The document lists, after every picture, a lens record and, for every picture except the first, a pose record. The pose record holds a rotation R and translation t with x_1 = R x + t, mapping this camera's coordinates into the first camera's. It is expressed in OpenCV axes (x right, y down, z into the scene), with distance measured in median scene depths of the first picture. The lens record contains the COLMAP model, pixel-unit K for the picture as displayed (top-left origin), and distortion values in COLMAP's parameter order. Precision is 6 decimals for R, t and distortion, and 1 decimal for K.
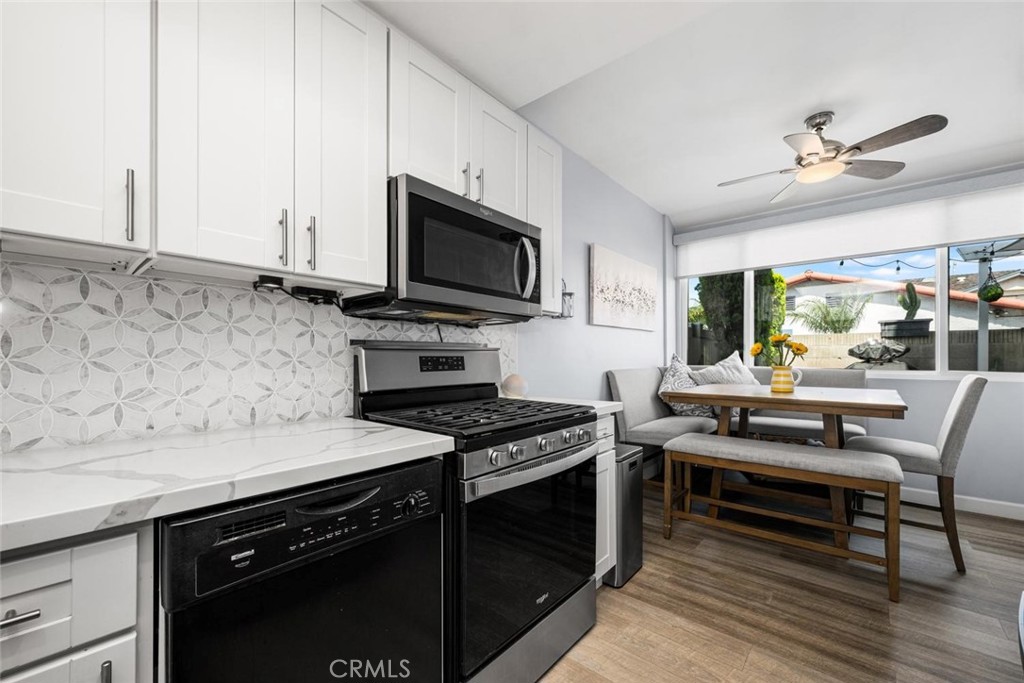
lens RADIAL K [[419.8, 0, 506.8], [0, 419.8, 359.4], [0, 0, 1]] dist [0.000763, 0.000024]
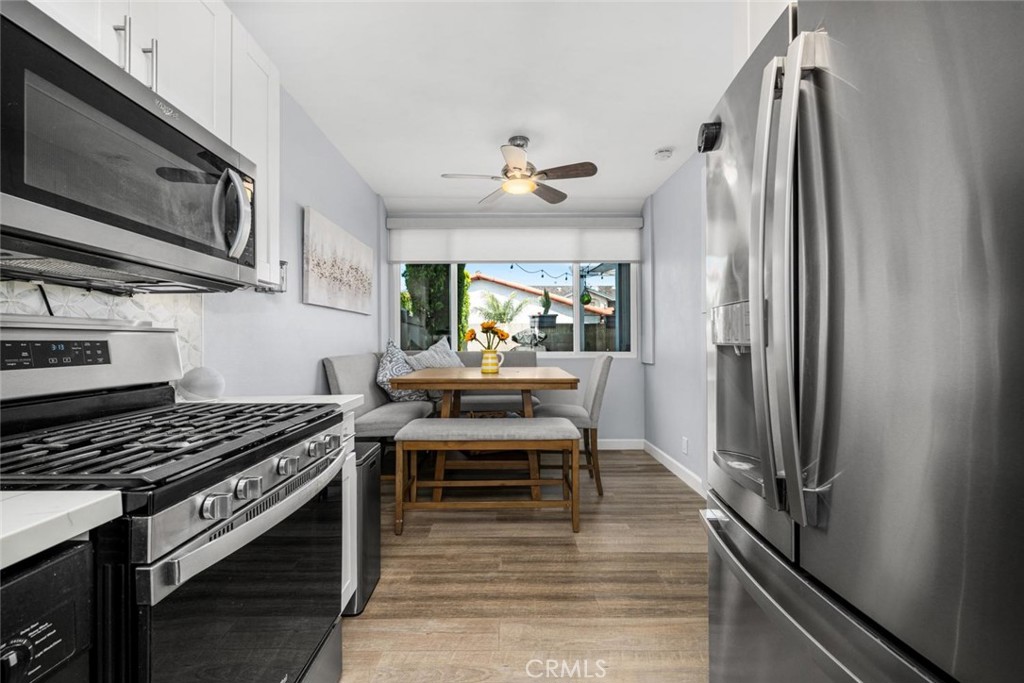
lens RADIAL K [[419.8, 0, 516.9], [0, 419.8, 341.1], [0, 0, 1]] dist [0.000763, 0.000024]
pose [[0.745694, -0.000055, 0.666289, -0.059391], [0.006194, 0.999957, -0.006849, 0.000665], [-0.666260, 0.009234, 0.745662, 0.145361]]
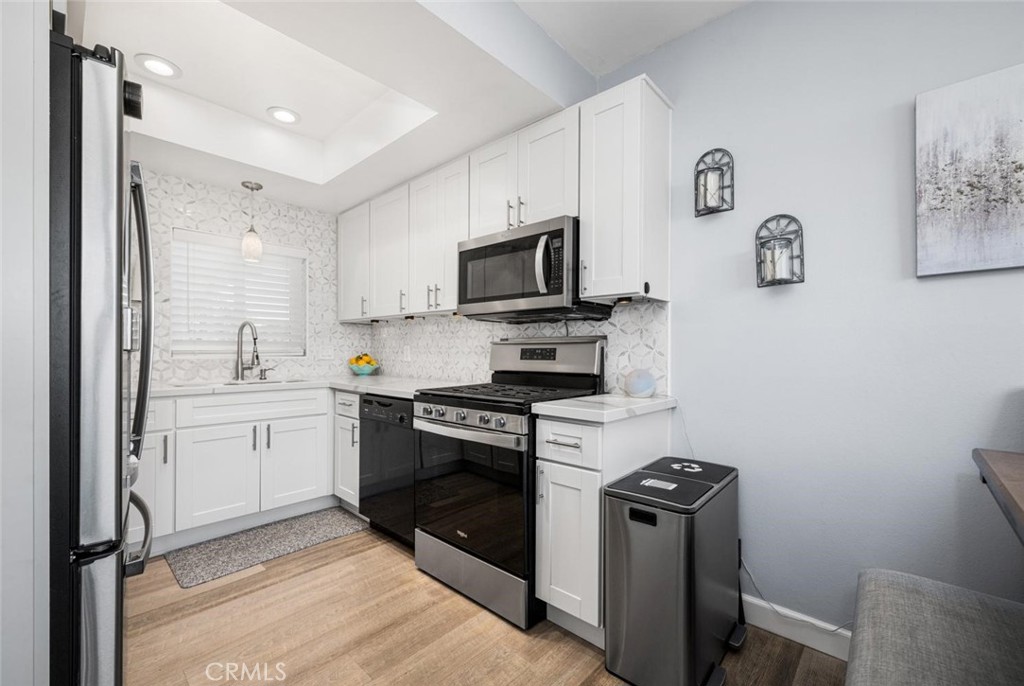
lens RADIAL K [[419.8, 0, 508.0], [0, 419.8, 350.6], [0, 0, 1]] dist [0.000763, 0.000024]
pose [[-0.043752, -0.000868, -0.999042, 0.947362], [-0.007979, 0.999968, -0.000519, 0.000552], [0.999011, 0.007949, -0.043758, 0.821511]]
